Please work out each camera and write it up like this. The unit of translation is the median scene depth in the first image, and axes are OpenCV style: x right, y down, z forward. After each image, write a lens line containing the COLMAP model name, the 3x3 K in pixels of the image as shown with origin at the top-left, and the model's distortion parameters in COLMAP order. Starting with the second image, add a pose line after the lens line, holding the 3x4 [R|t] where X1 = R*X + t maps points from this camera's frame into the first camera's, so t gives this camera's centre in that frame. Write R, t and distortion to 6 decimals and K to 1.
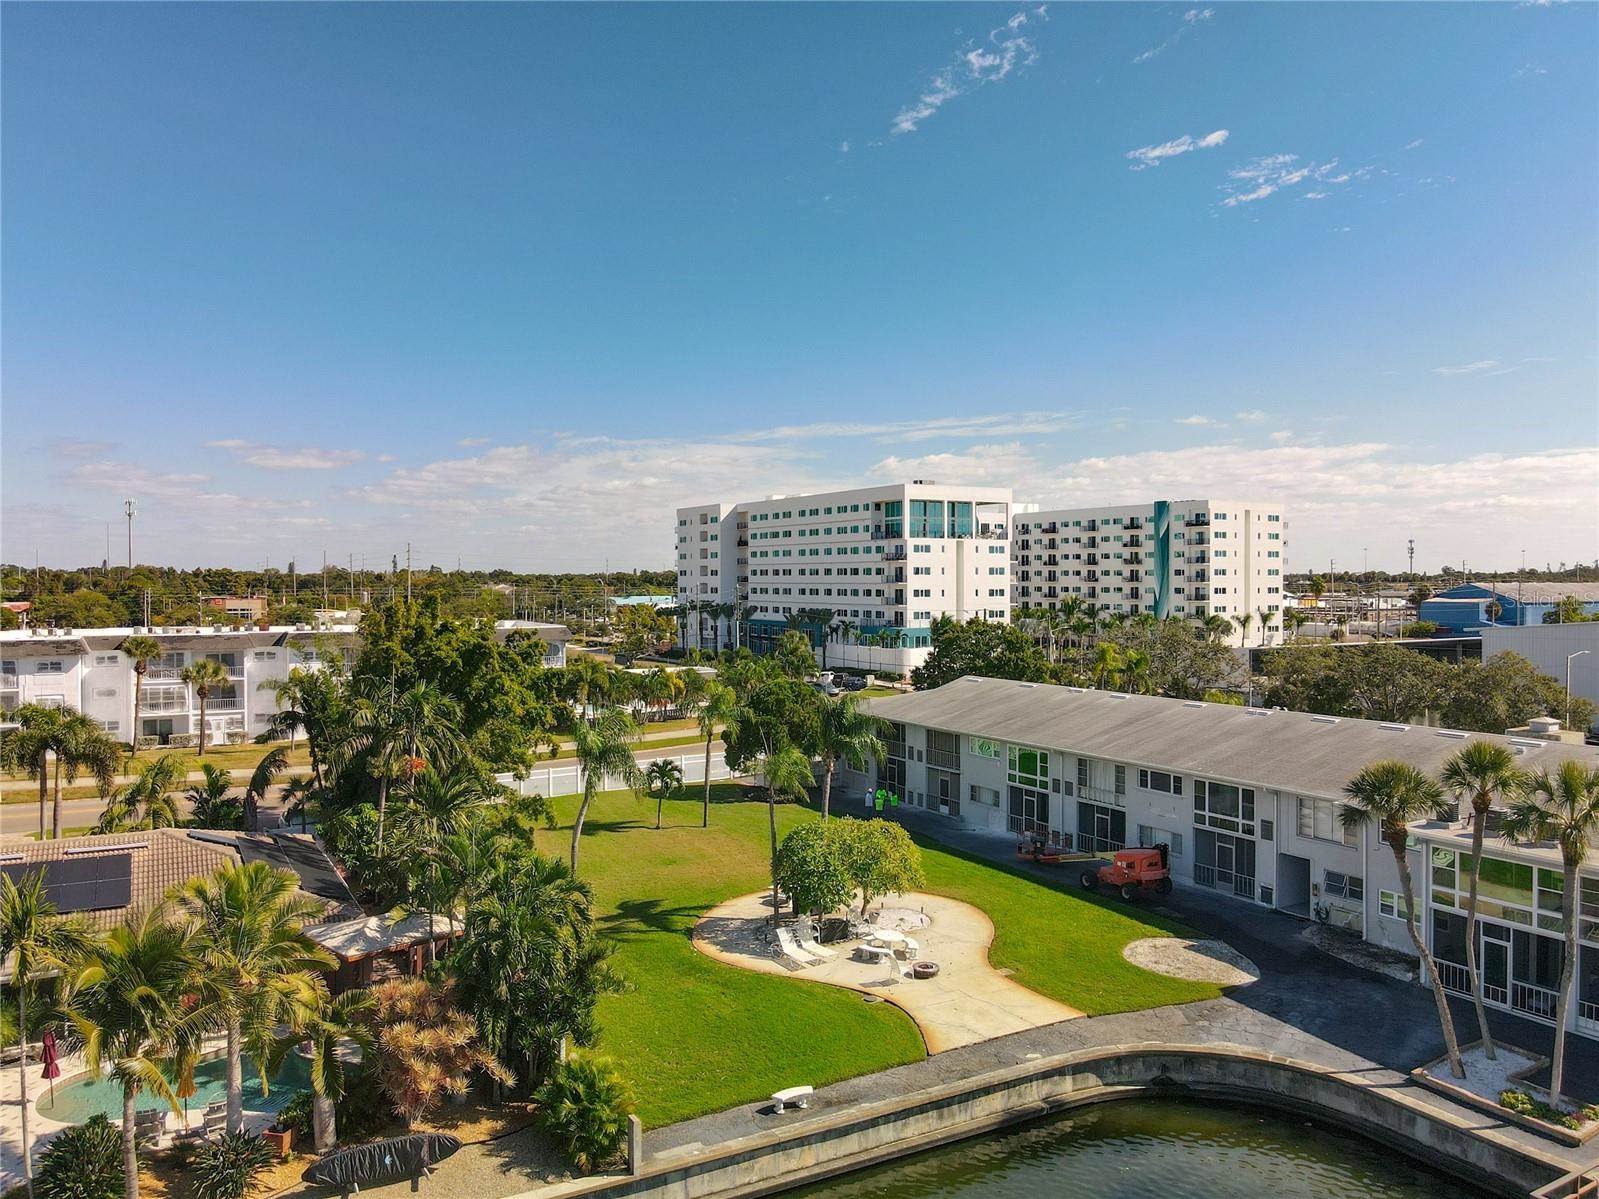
lens RADIAL K [[1192.6, 0, 799.5], [0, 1192.6, 599.5], [0, 0, 1]] dist [-0.007277, 0.000530]
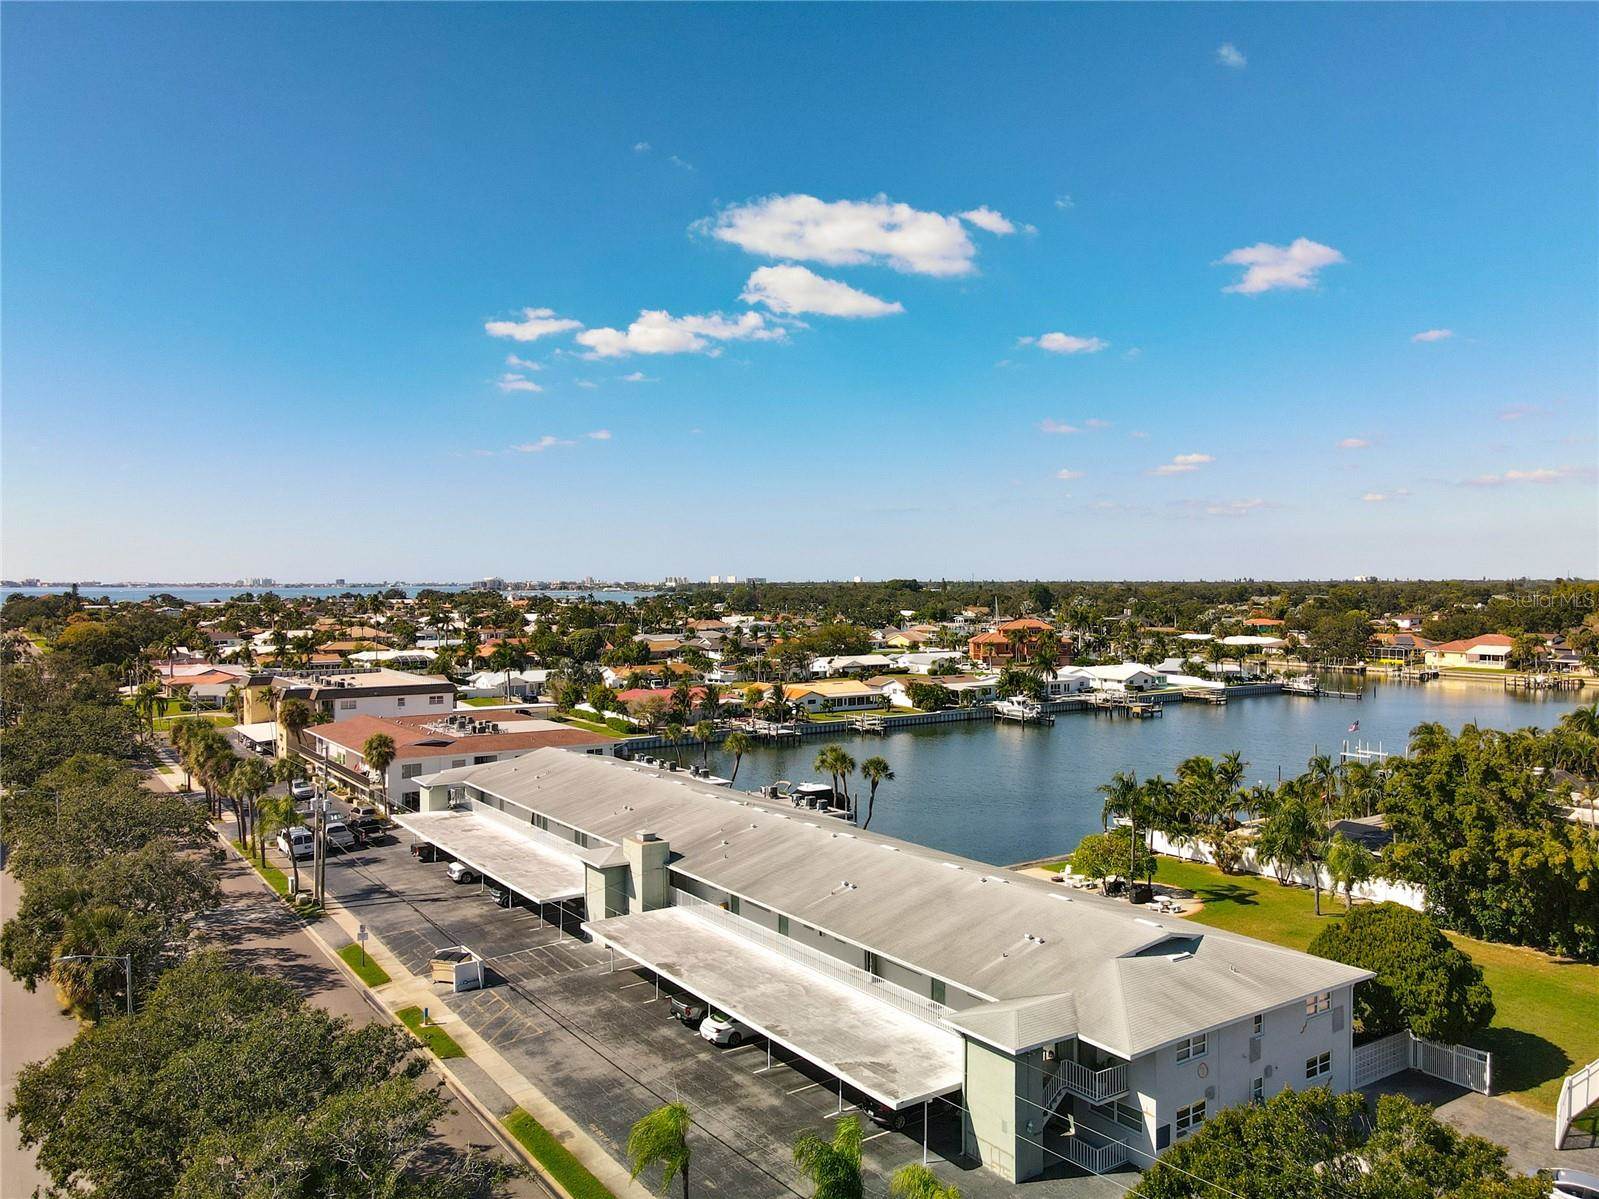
lens RADIAL K [[1187.3, 0, 802.5], [0, 1187.3, 577.7], [0, 0, 1]] dist [-0.004622, 0.029383]
pose [[-0.995753, -0.001887, -0.092042, 0.489160], [-0.003270, 0.999884, 0.014876, -0.170450], [0.092003, 0.015114, -0.995644, 1.977300]]
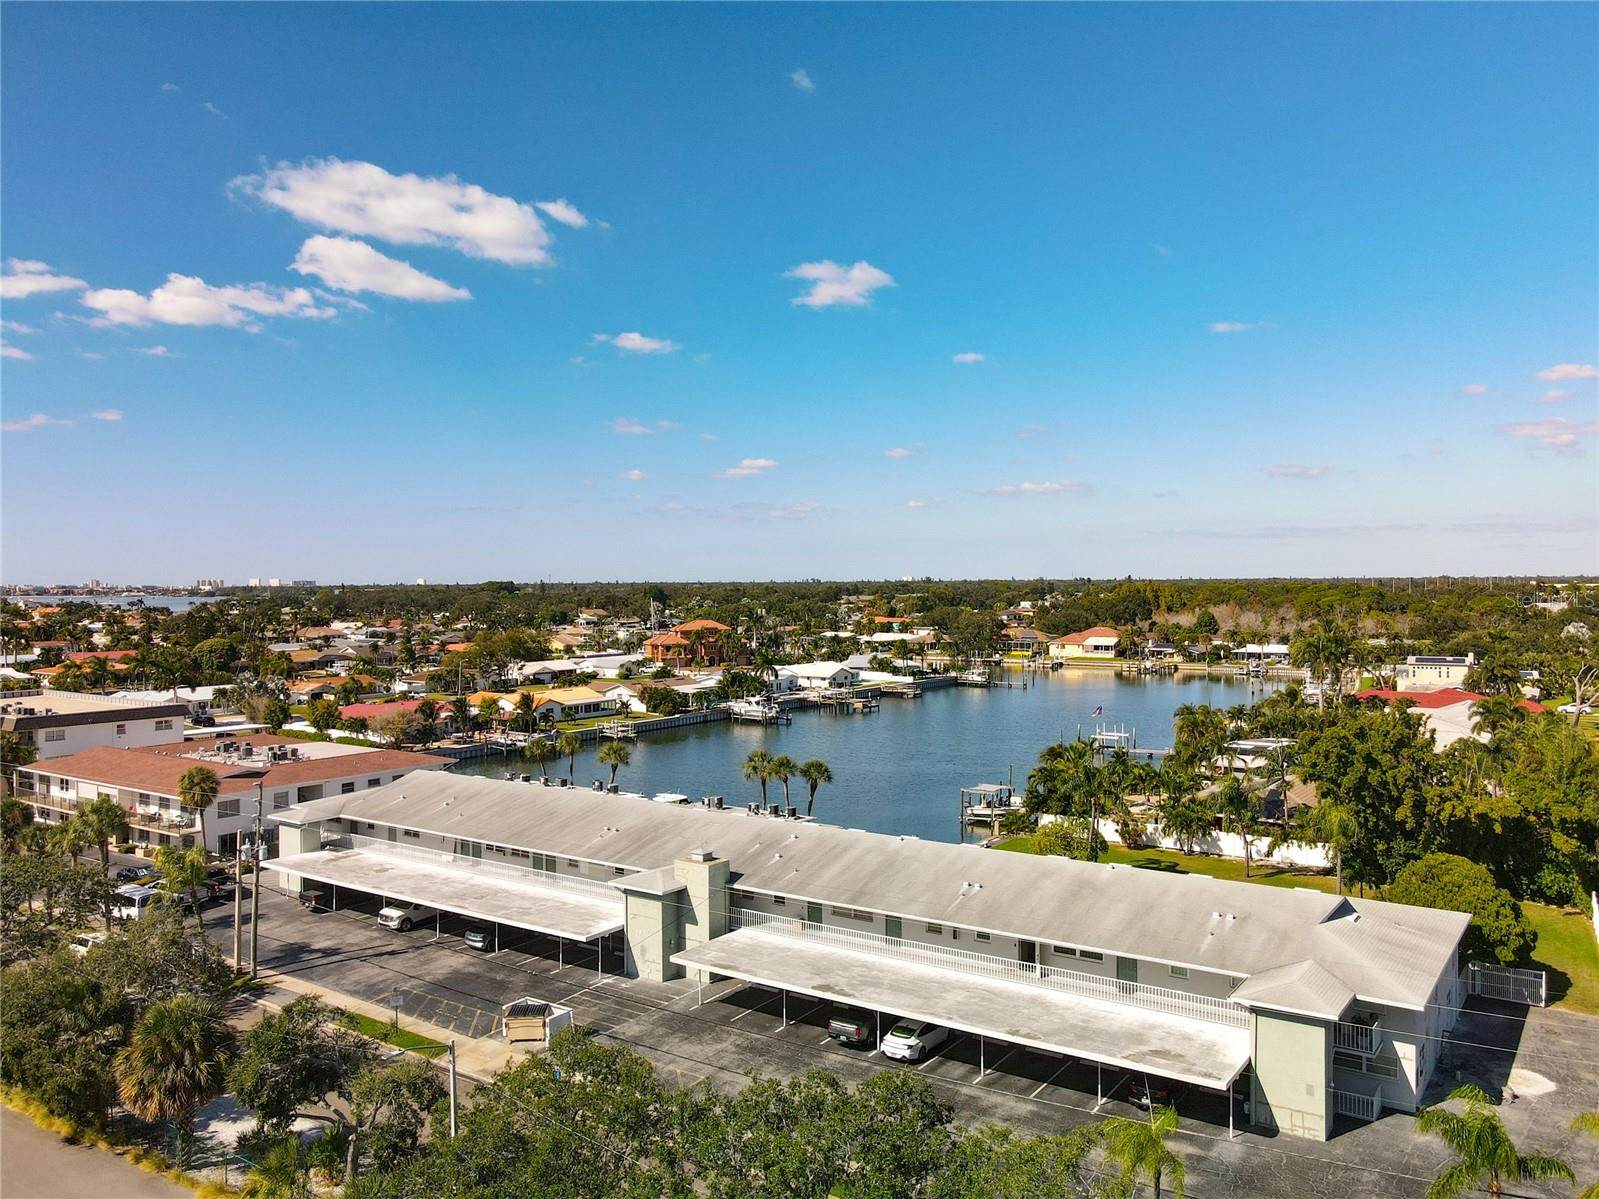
lens RADIAL K [[1211.4, 0, 802.8], [0, 1211.4, 577.4], [0, 0, 1]] dist [-0.006747, 0.012544]
pose [[-0.900018, 0.000251, -0.435854, 0.915867], [-0.005486, 0.999914, 0.011904, -0.165575], [0.435819, 0.013105, -0.899939, 1.838029]]
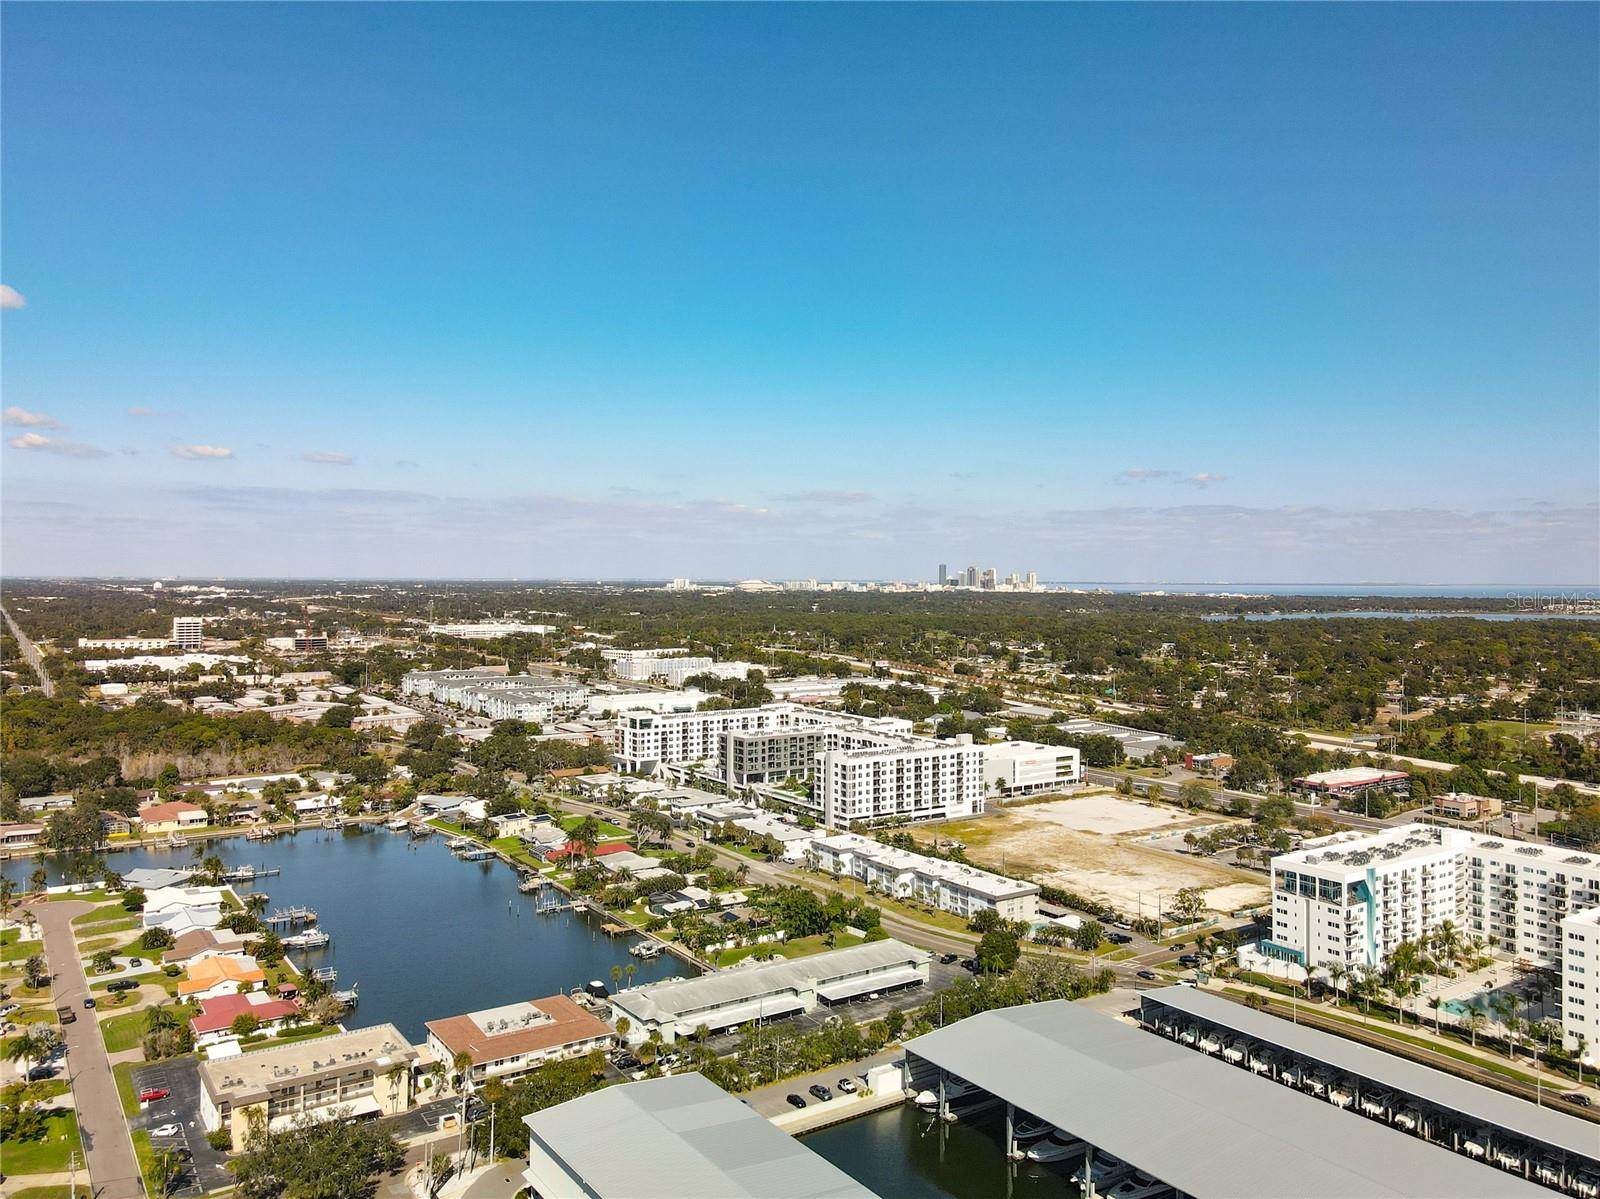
lens RADIAL K [[1212.1, 0, 803.3], [0, 1212.1, 577.4], [0, 0, 1]] dist [-0.006747, 0.012544]
pose [[0.092954, 0.000865, -0.995670, 4.737521], [-0.025057, 0.999685, -0.001471, -1.295082], [0.995355, 0.025085, 0.092946, 0.395411]]
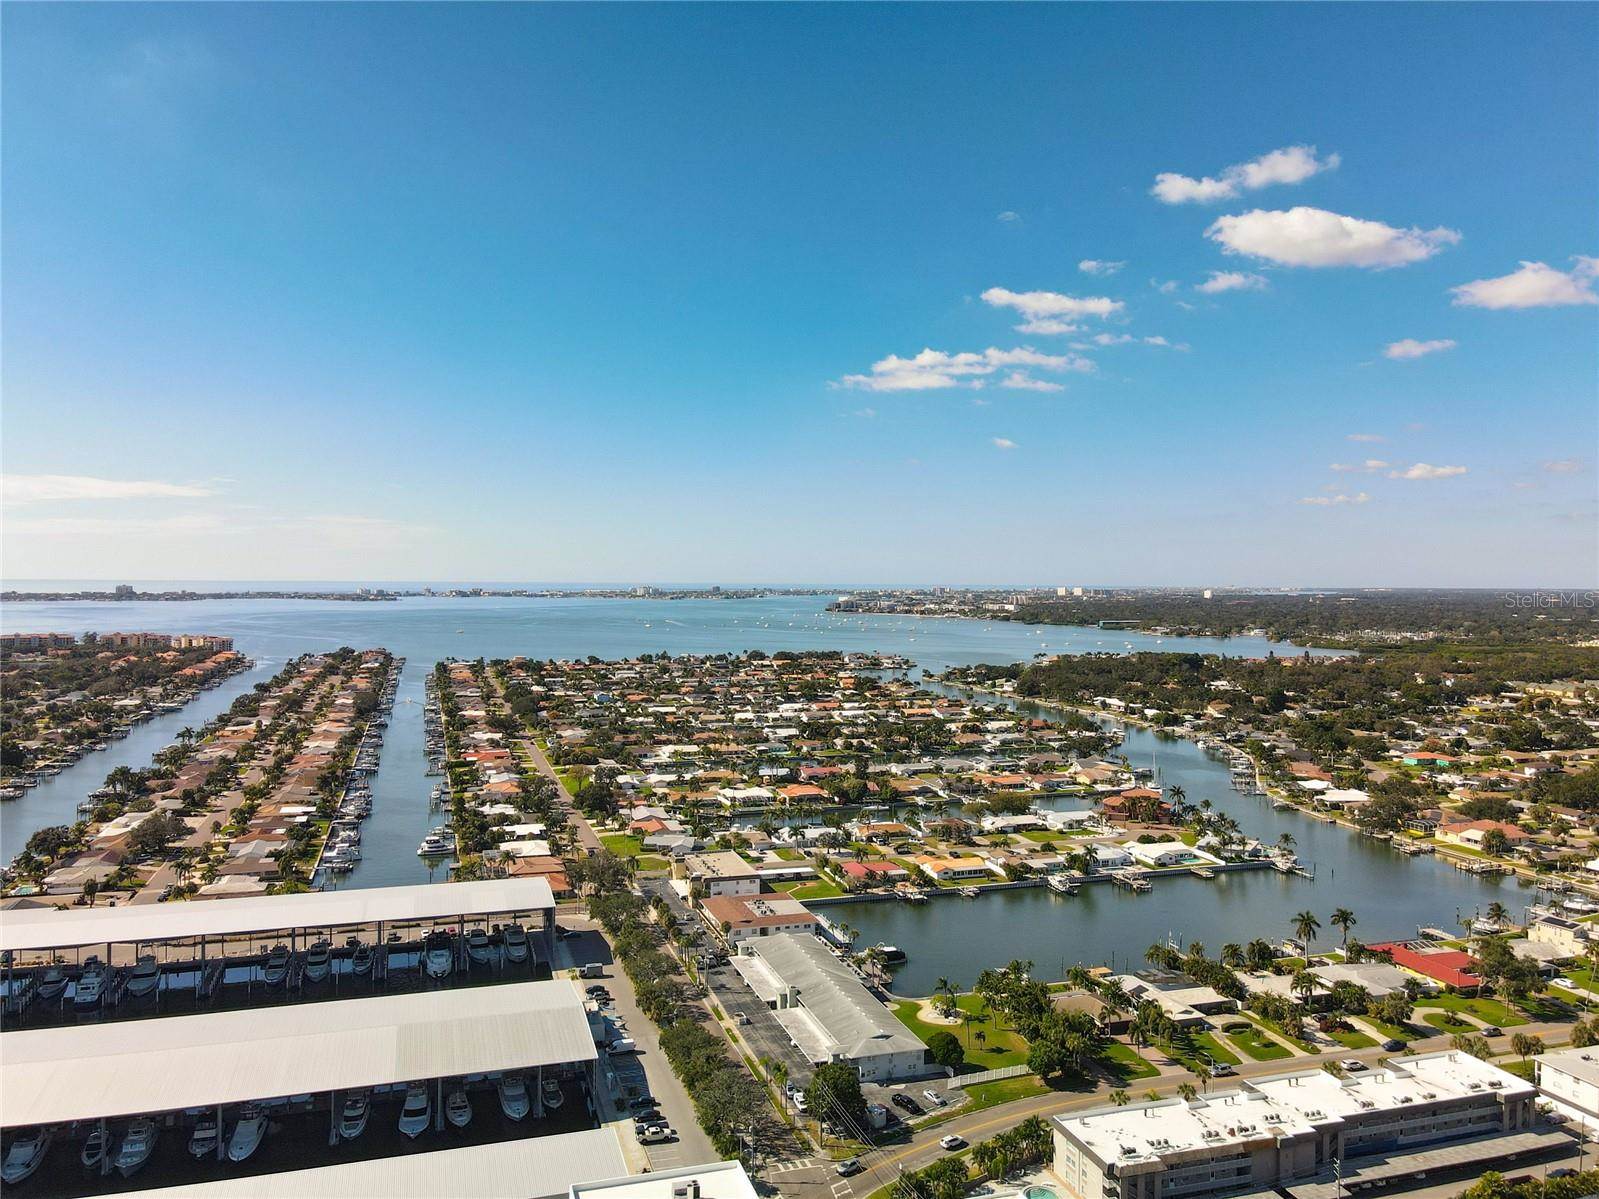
lens RADIAL K [[1187.3, 0, 802.5], [0, 1187.3, 577.7], [0, 0, 1]] dist [-0.004622, 0.029383]
pose [[-0.978733, -0.007032, 0.205019, -0.323876], [-0.002900, 0.999787, 0.020449, -1.383816], [-0.205119, 0.019420, -0.978544, 4.772207]]
